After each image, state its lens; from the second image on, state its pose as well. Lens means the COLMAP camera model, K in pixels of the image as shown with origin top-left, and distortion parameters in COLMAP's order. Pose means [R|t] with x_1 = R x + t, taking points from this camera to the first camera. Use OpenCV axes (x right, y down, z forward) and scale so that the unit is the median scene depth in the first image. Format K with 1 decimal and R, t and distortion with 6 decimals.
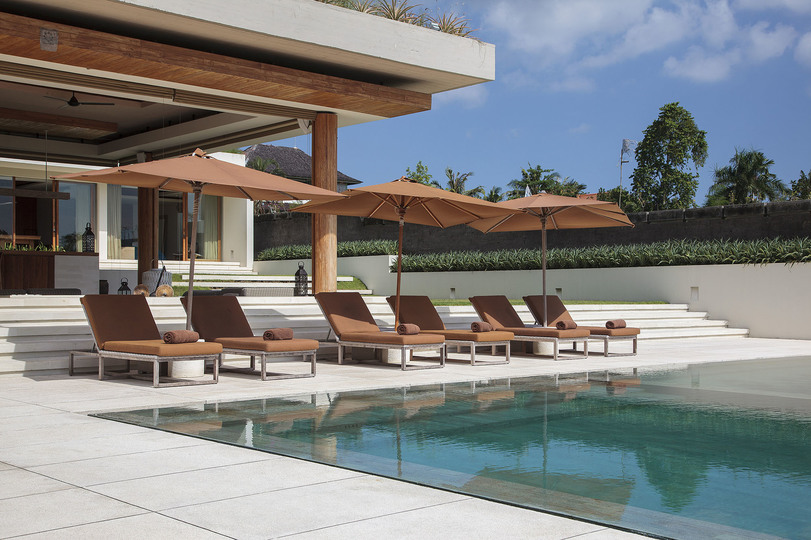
lens RADIAL K [[998.7, 0, 405.2], [0, 998.7, 271.6], [0, 0, 1]] dist [0.109823, 0.000000]
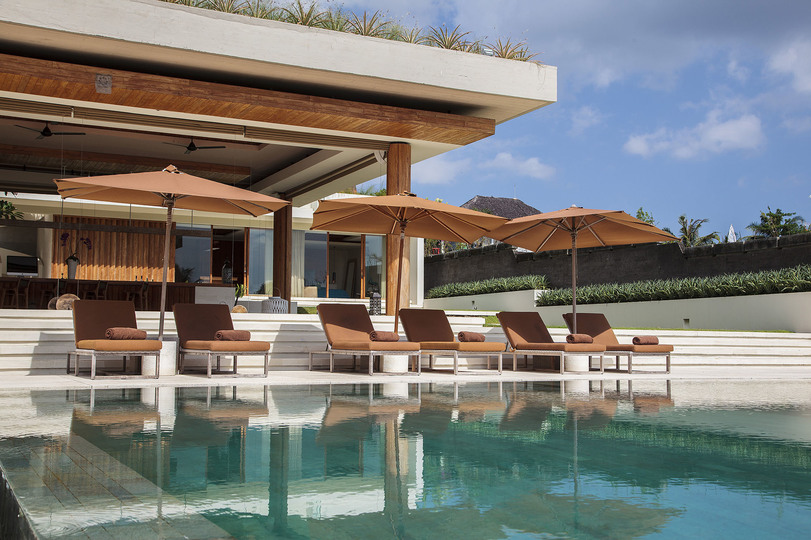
lens RADIAL K [[958.1, 0, 406.3], [0, 958.1, 267.2], [0, 0, 1]] dist [0.070103, 0.000000]
pose [[0.963345, -0.015588, -0.267813, 0.195401], [-0.000435, 0.998218, -0.059665, 0.030899], [0.268266, 0.057594, 0.961622, 0.045996]]
